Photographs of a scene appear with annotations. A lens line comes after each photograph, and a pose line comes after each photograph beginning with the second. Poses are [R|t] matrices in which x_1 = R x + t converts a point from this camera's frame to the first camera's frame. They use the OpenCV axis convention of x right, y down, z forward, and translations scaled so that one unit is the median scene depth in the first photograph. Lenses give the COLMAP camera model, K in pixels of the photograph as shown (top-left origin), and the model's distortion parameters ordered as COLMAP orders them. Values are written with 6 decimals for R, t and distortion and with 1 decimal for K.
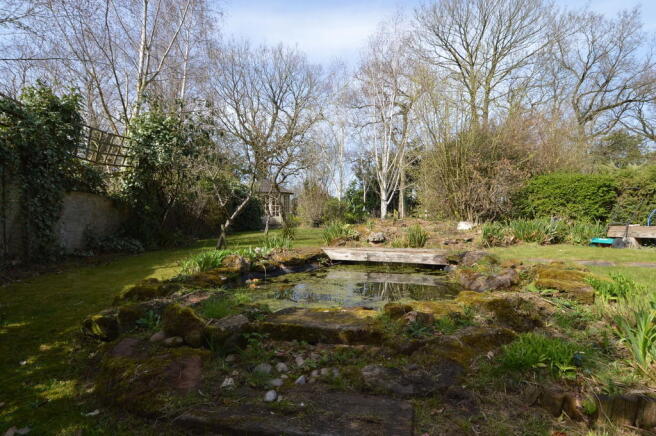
lens RADIAL K [[339.6, 0, 328.0], [0, 339.6, 218.0], [0, 0, 1]] dist [-0.002842, -0.000736]
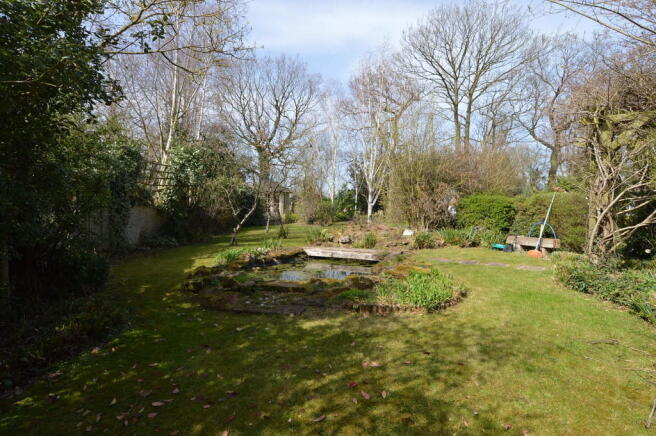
lens RADIAL K [[339.6, 0, 328.0], [0, 339.6, 218.0], [0, 0, 1]] dist [-0.002842, -0.000736]
pose [[0.999760, 0.020355, -0.008100, 0.081170], [-0.020119, 0.999400, 0.028206, -0.067625], [0.008669, -0.028036, 0.999569, -0.382829]]
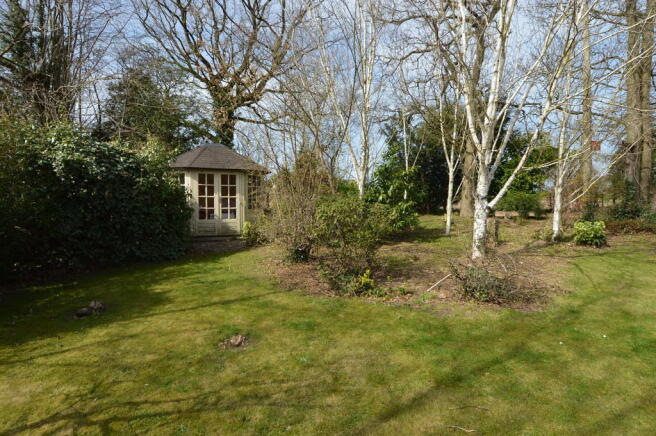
lens RADIAL K [[339.6, 0, 328.0], [0, 339.6, 218.0], [0, 0, 1]] dist [-0.002842, -0.000736]
pose [[0.998698, 0.028166, -0.042540, 0.030483], [-0.025198, 0.997315, 0.068760, -0.124414], [0.044362, -0.067598, 0.996726, 1.491059]]
